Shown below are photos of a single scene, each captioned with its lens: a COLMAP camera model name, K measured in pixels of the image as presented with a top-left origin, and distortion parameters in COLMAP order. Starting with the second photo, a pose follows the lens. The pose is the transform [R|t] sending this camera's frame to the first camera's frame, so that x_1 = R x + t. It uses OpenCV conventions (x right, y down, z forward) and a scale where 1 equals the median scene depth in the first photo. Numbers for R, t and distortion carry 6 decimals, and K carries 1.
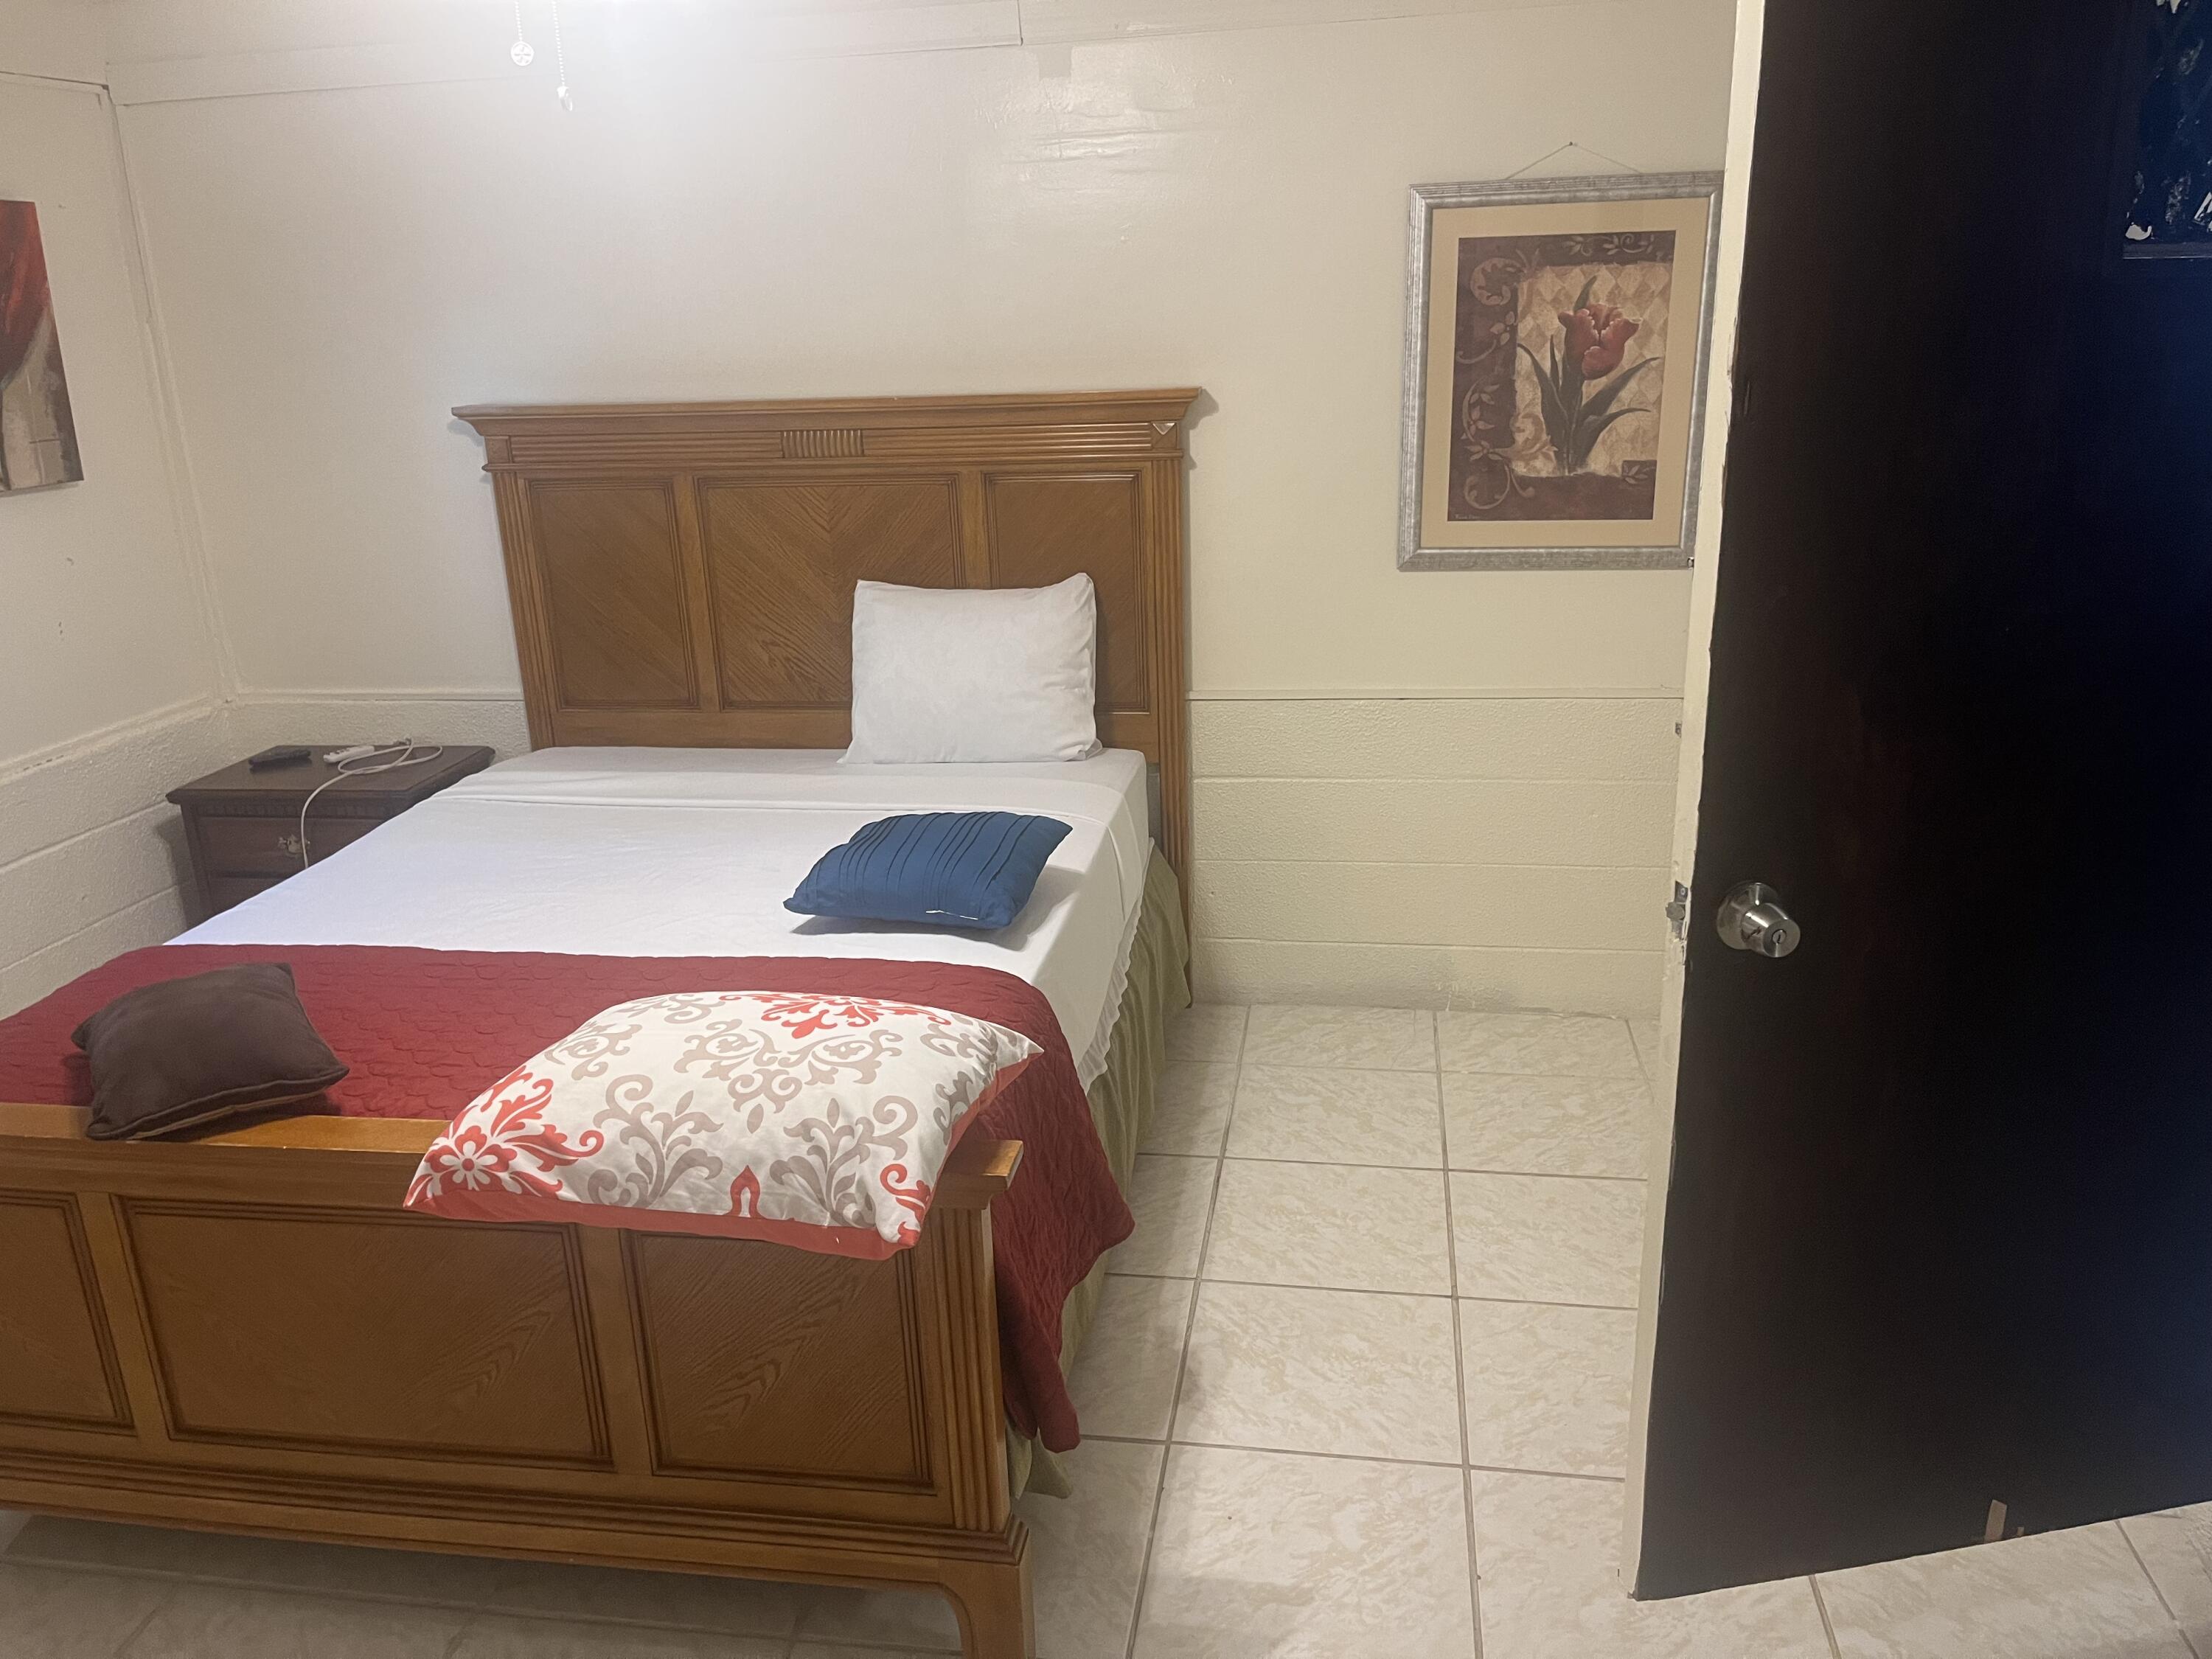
lens RADIAL K [[1668.0, 0, 1096.2], [0, 1668.0, 818.0], [0, 0, 1]] dist [0.036612, -0.023067]
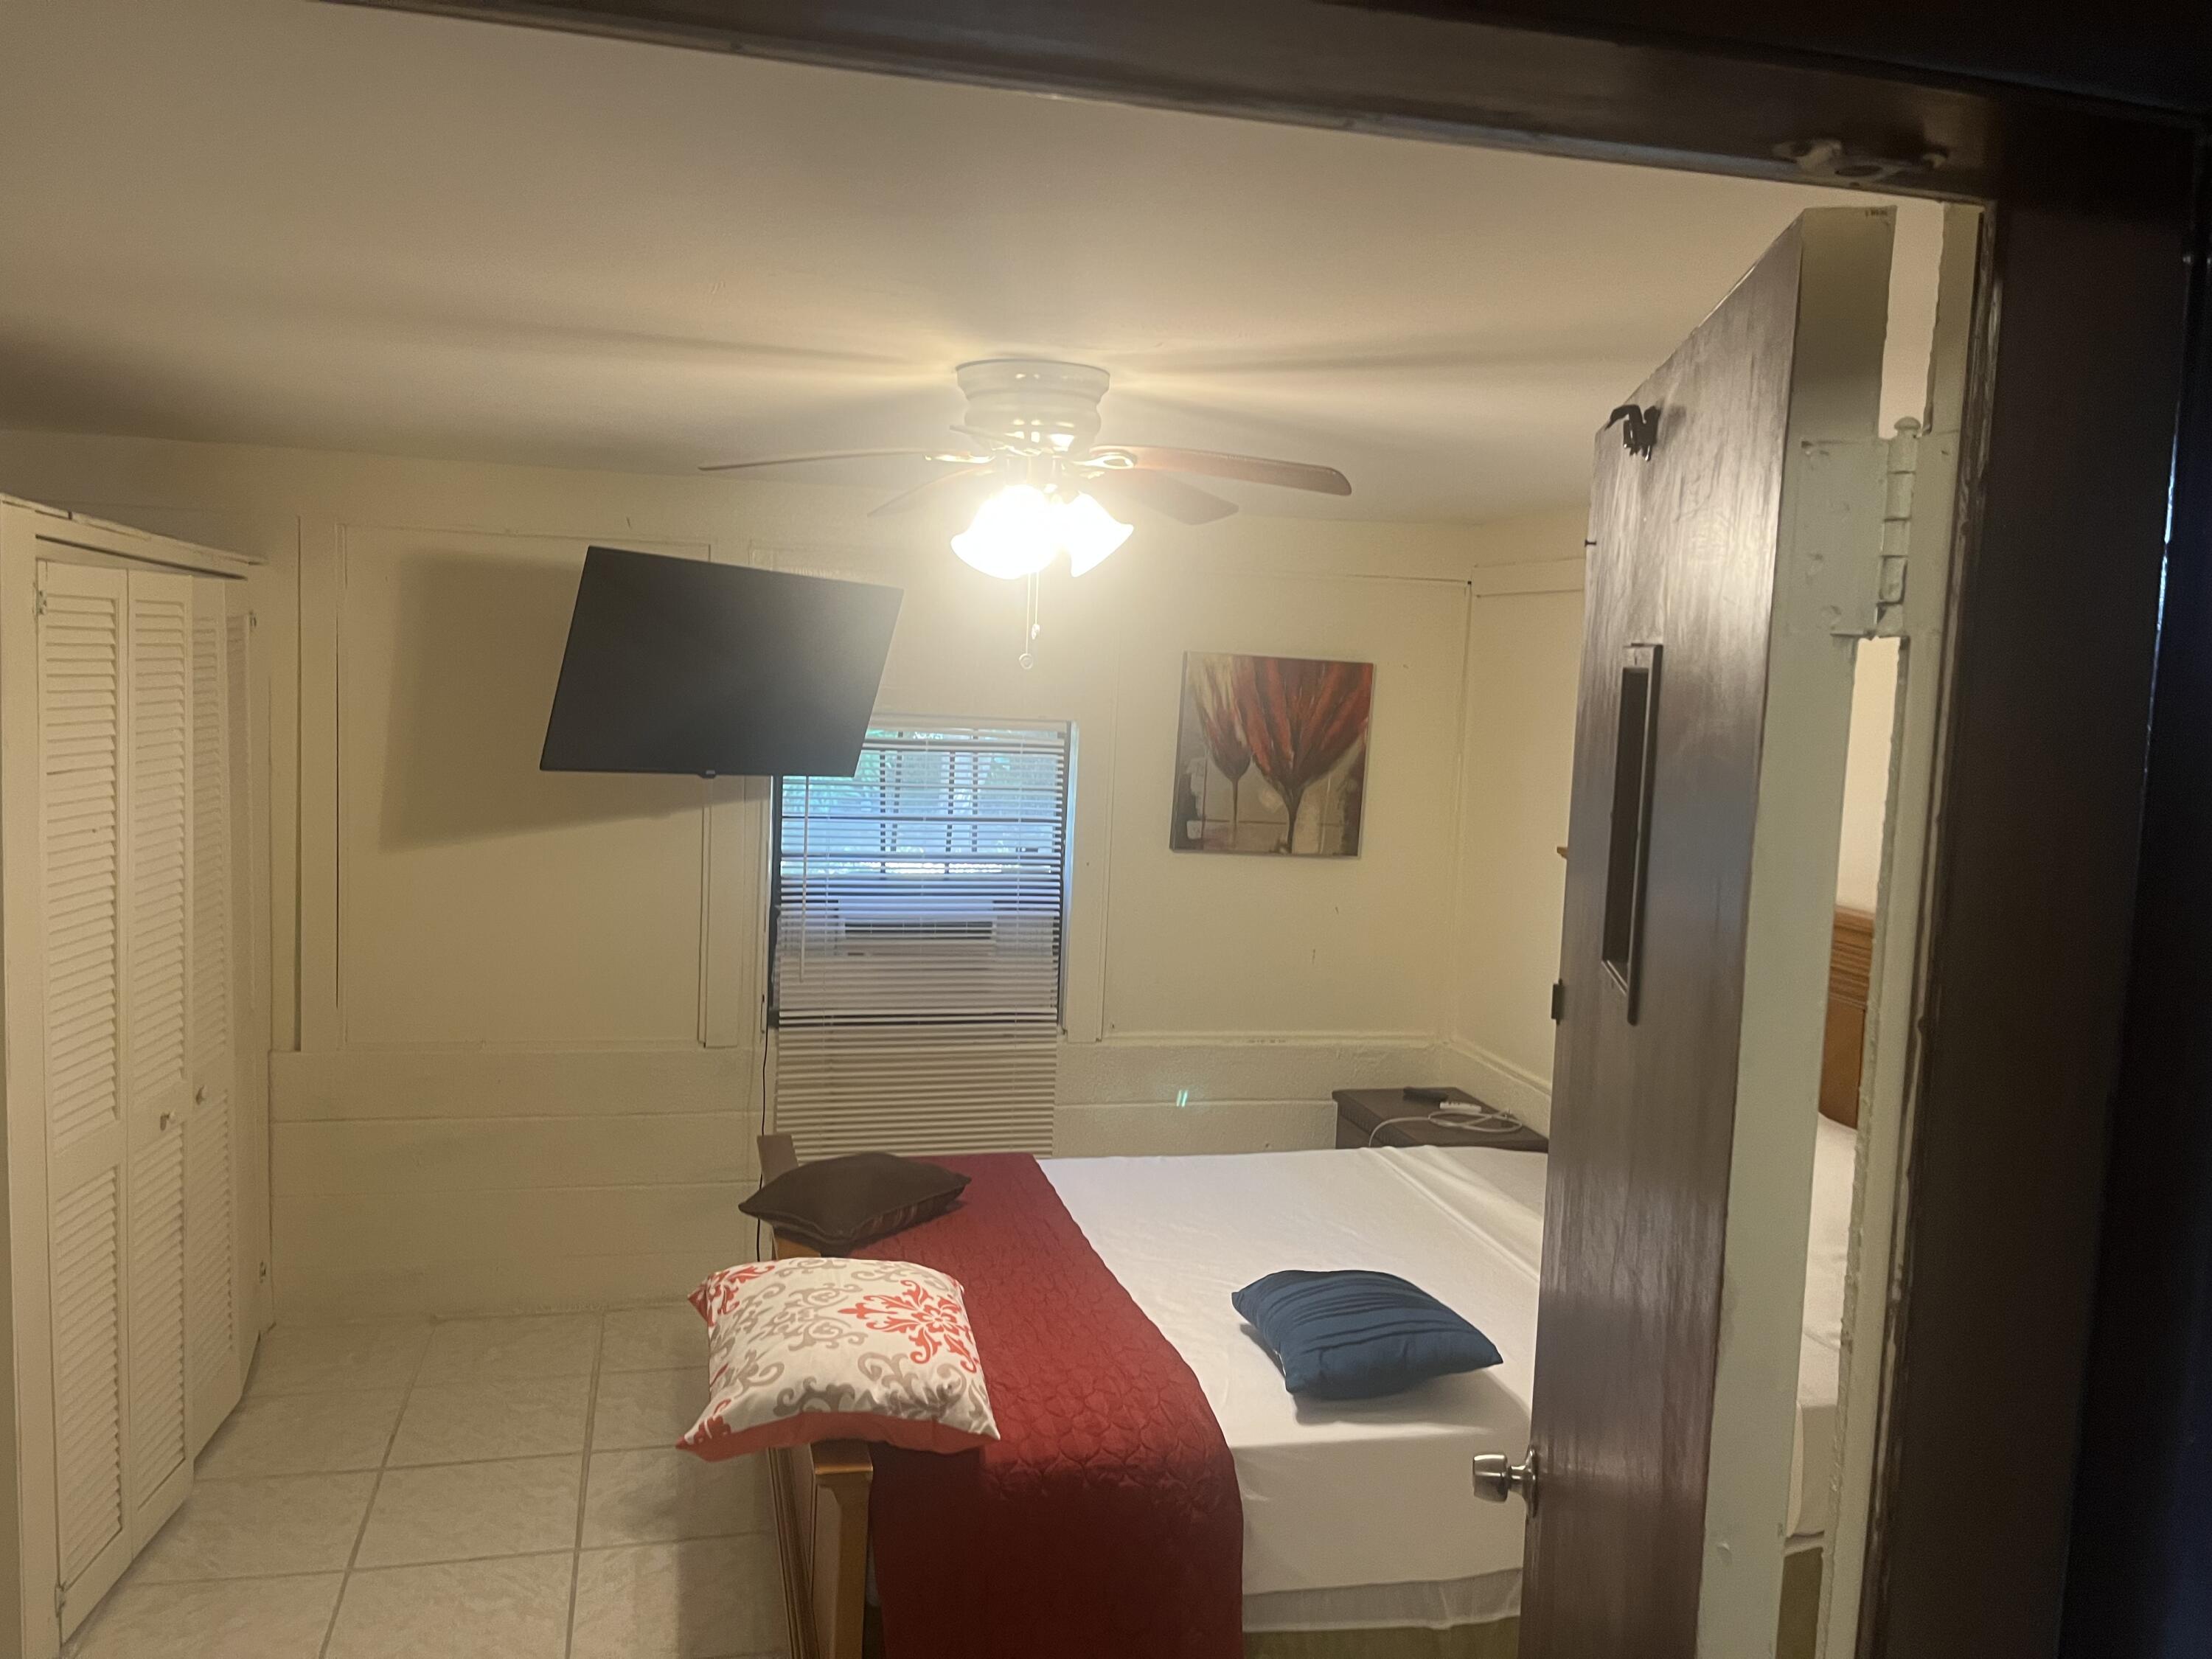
lens RADIAL K [[1668.0, 0, 1095.3], [0, 1668.0, 829.0], [0, 0, 1]] dist [0.036612, -0.023067]
pose [[0.400956, 0.146838, -0.904253, 0.761782], [-0.334070, 0.942536, 0.004924, -0.222654], [0.853013, 0.300109, 0.426970, 0.334244]]
